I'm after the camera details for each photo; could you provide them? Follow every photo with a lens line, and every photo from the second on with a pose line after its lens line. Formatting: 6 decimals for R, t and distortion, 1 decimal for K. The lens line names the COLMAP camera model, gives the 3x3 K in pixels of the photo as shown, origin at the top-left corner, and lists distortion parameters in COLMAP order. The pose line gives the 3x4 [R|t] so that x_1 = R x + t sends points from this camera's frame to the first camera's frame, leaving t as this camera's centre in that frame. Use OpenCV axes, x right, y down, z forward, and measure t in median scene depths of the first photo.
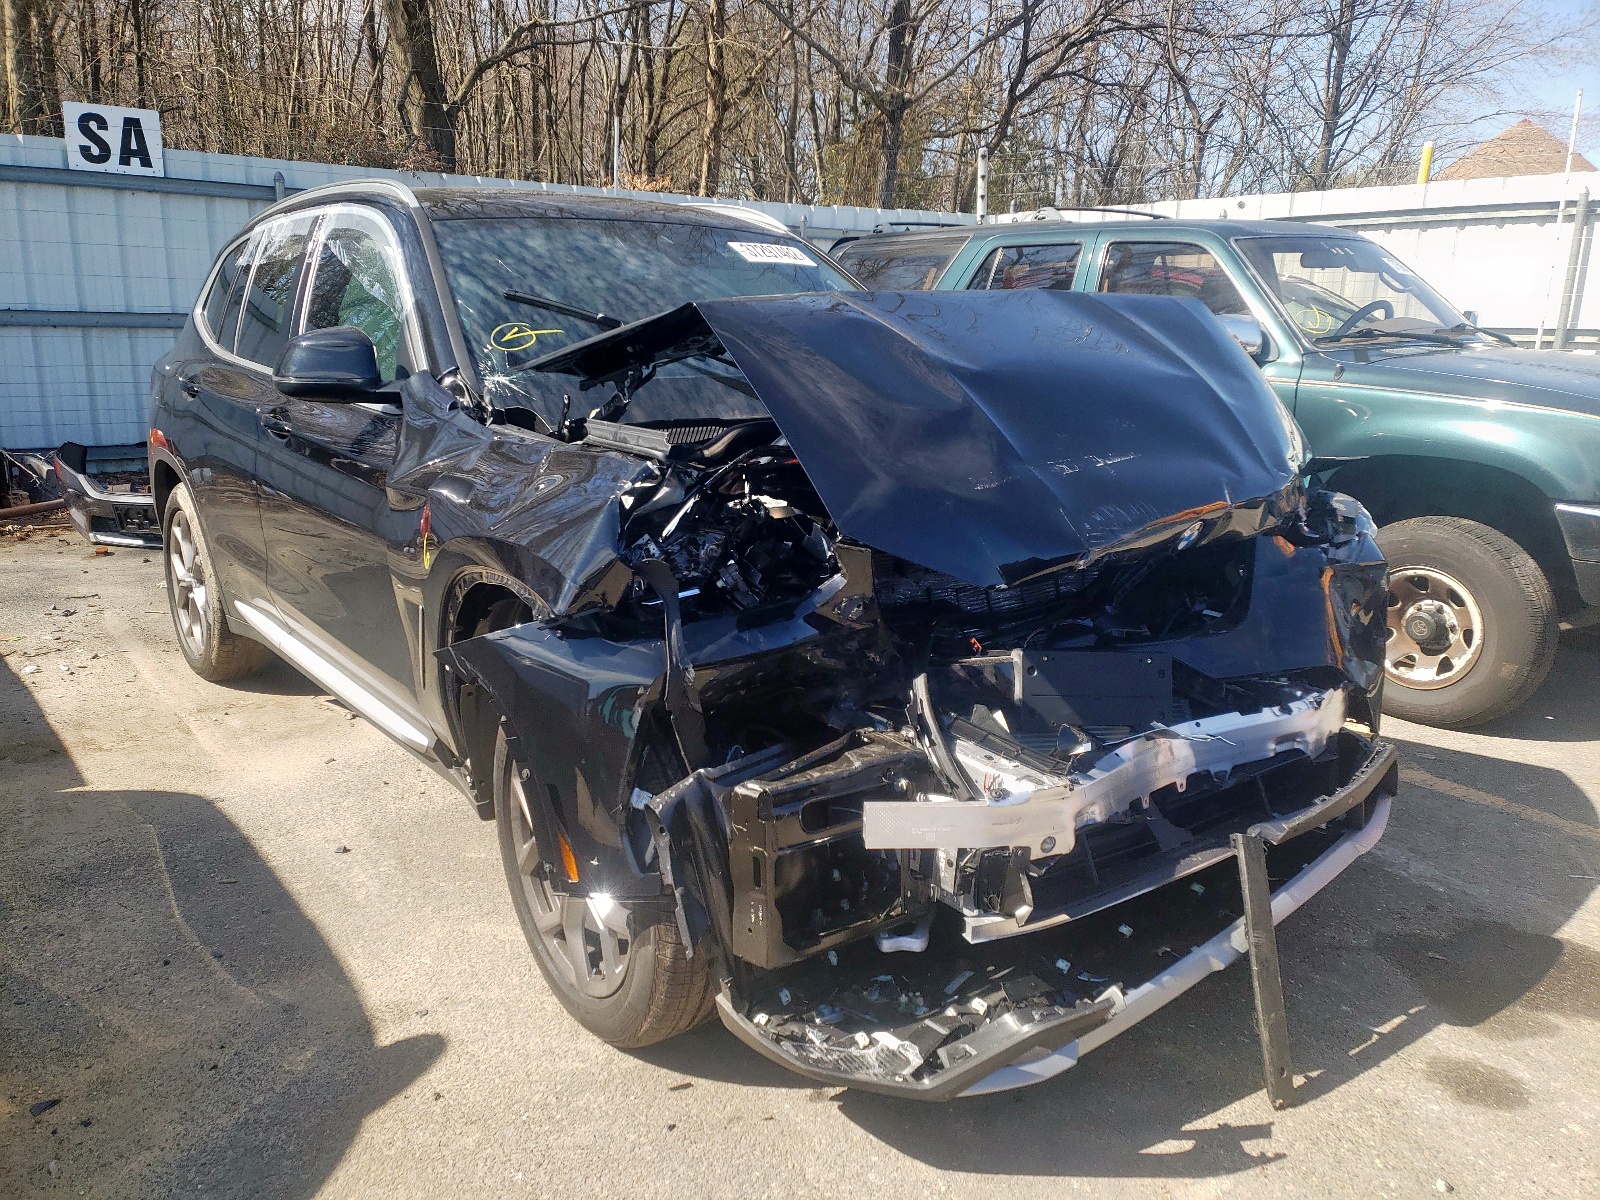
lens RADIAL K [[1232.3, 0, 803.8], [0, 1232.3, 601.8], [0, 0, 1]] dist [0.015070, 0.009645]
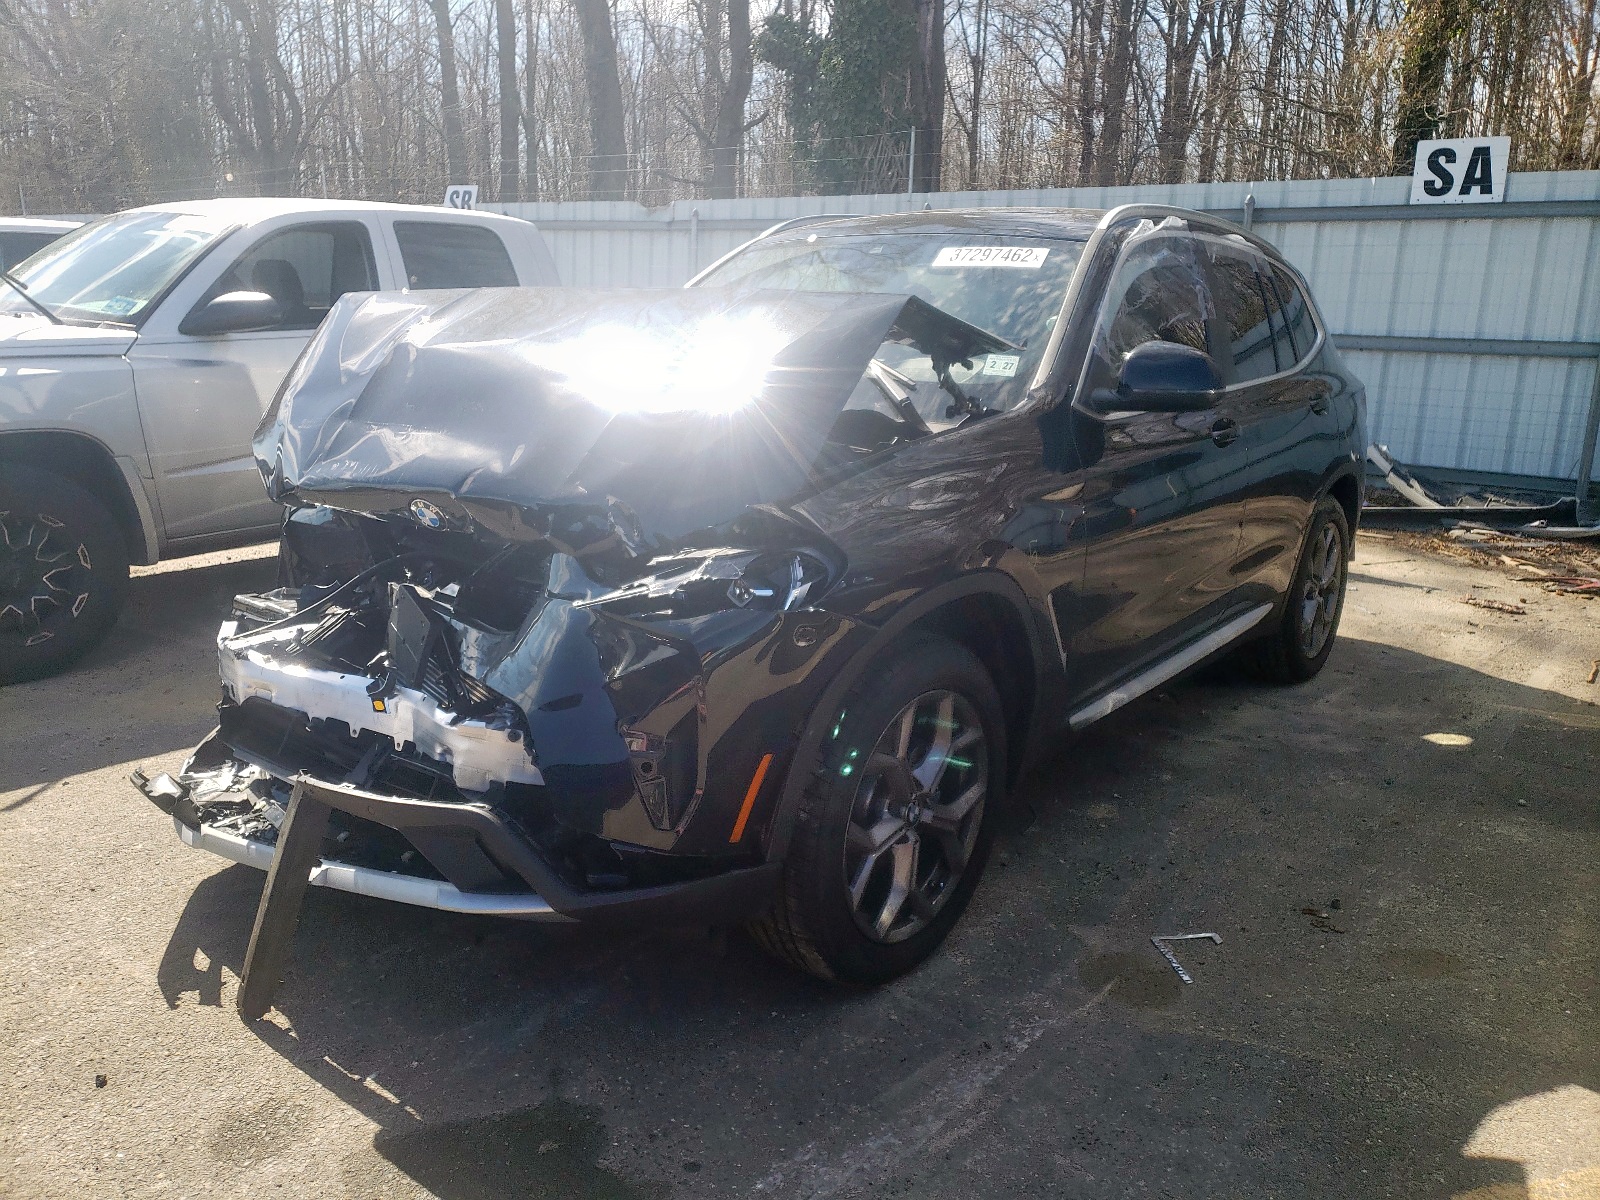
lens RADIAL K [[1232.3, 0, 804.7], [0, 1232.3, 599.6], [0, 0, 1]] dist [0.015070, 0.009645]
pose [[0.269634, 0.213564, -0.938982, 0.341246], [-0.243467, 0.958536, 0.148098, -0.052359], [0.931677, 0.188679, 0.310450, 0.244523]]
